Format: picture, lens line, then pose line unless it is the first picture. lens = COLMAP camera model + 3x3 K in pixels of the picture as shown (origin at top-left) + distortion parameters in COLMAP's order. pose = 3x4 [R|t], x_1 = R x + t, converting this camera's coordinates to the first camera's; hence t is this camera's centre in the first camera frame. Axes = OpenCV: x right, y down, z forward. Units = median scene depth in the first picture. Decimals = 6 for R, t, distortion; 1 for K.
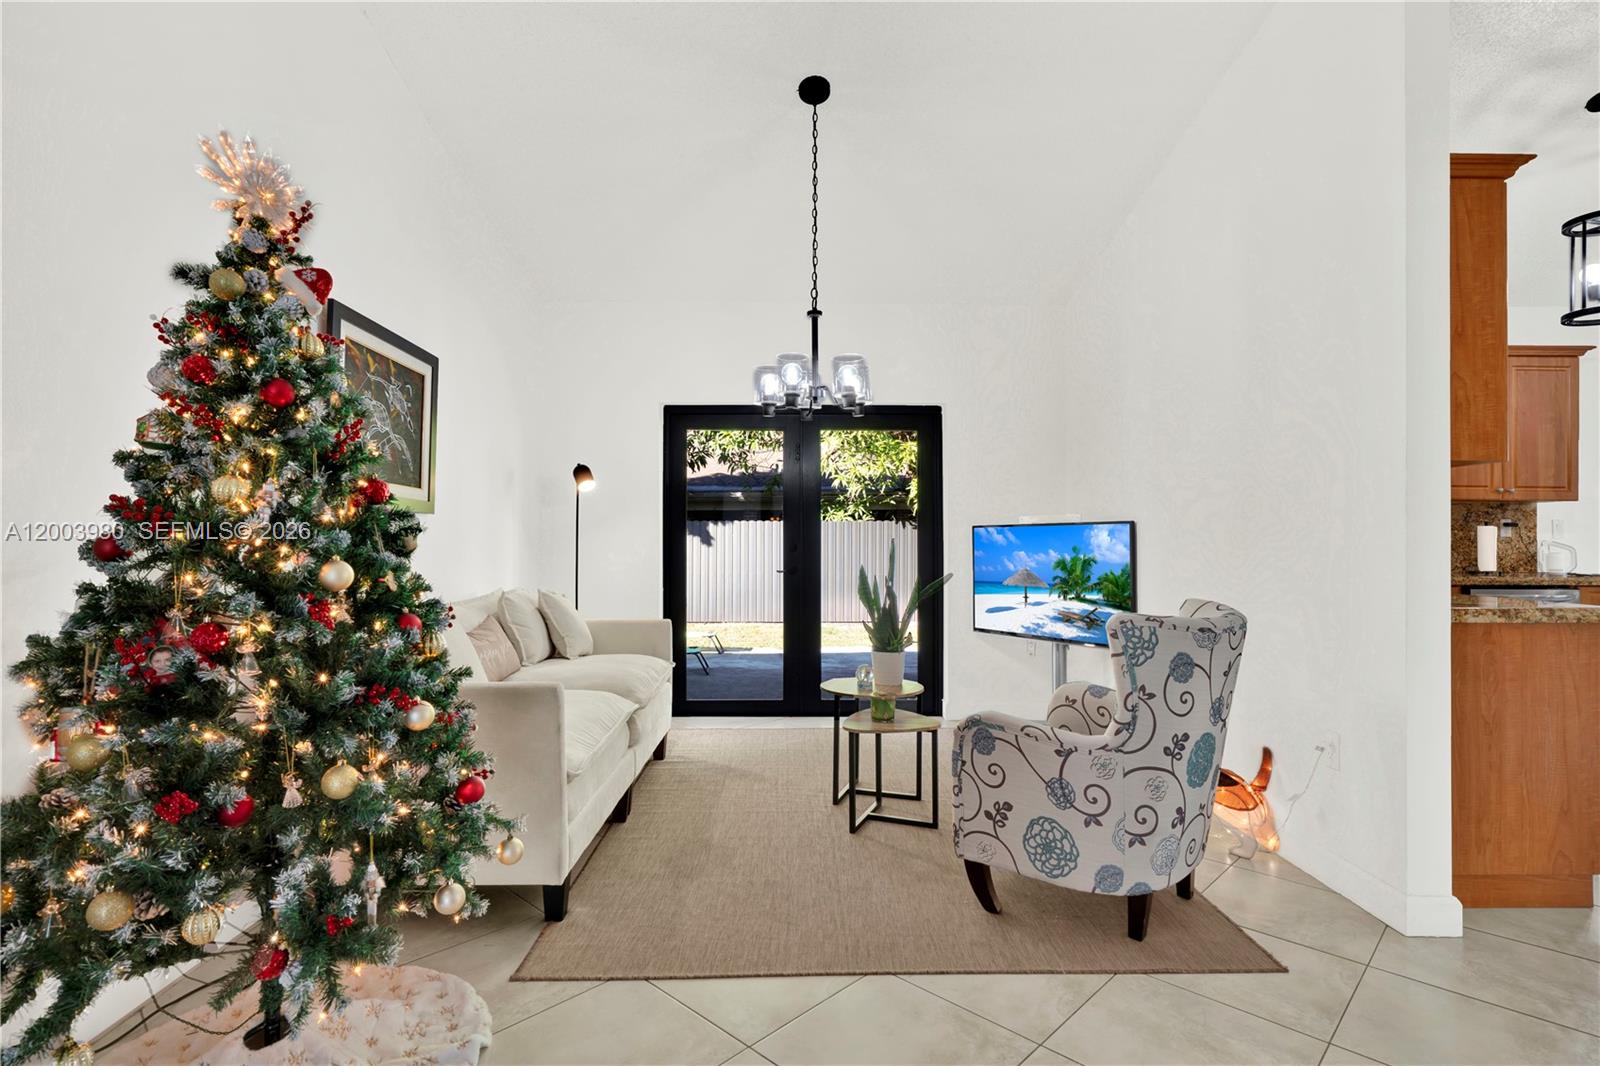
lens RADIAL K [[746.4, 0, 806.6], [0, 746.4, 529.1], [0, 0, 1]] dist [-0.000990, -0.000605]
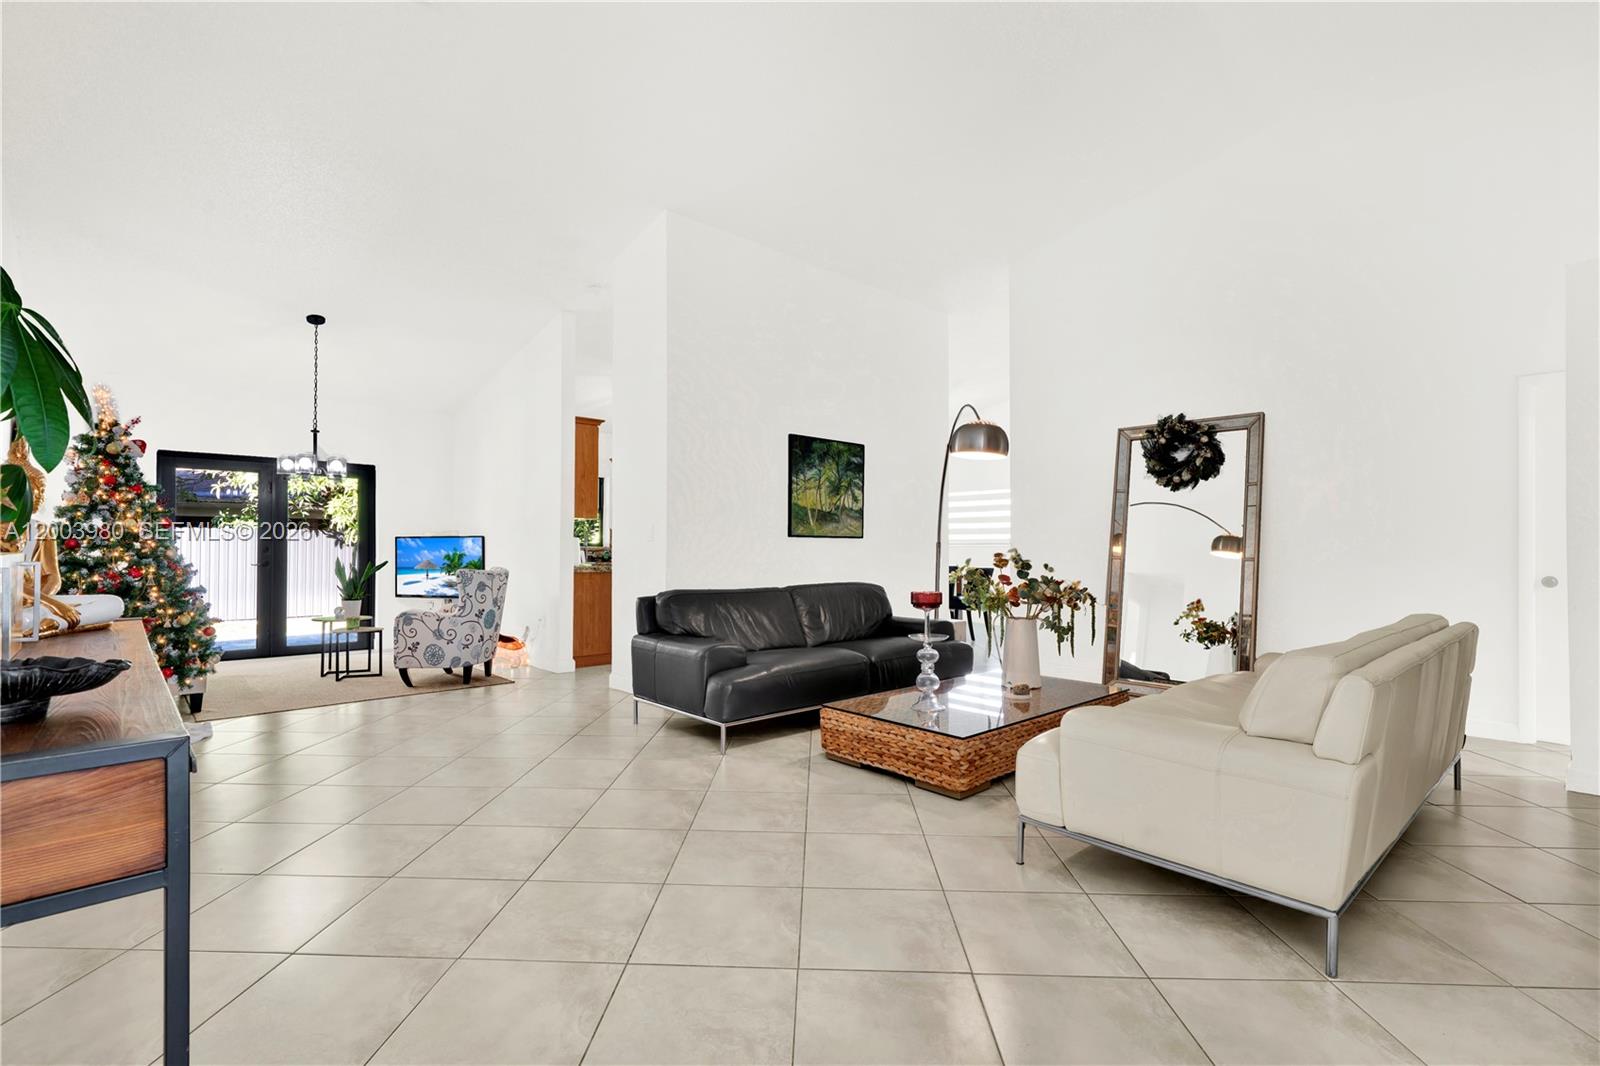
lens RADIAL K [[746.4, 0, 806.6], [0, 746.4, 529.1], [0, 0, 1]] dist [-0.000990, -0.000605]
pose [[0.731527, 0.014472, 0.681659, -0.381294], [-0.009408, 0.999894, -0.011132, -0.016129], [-0.681748, 0.001731, 0.731585, -1.348329]]
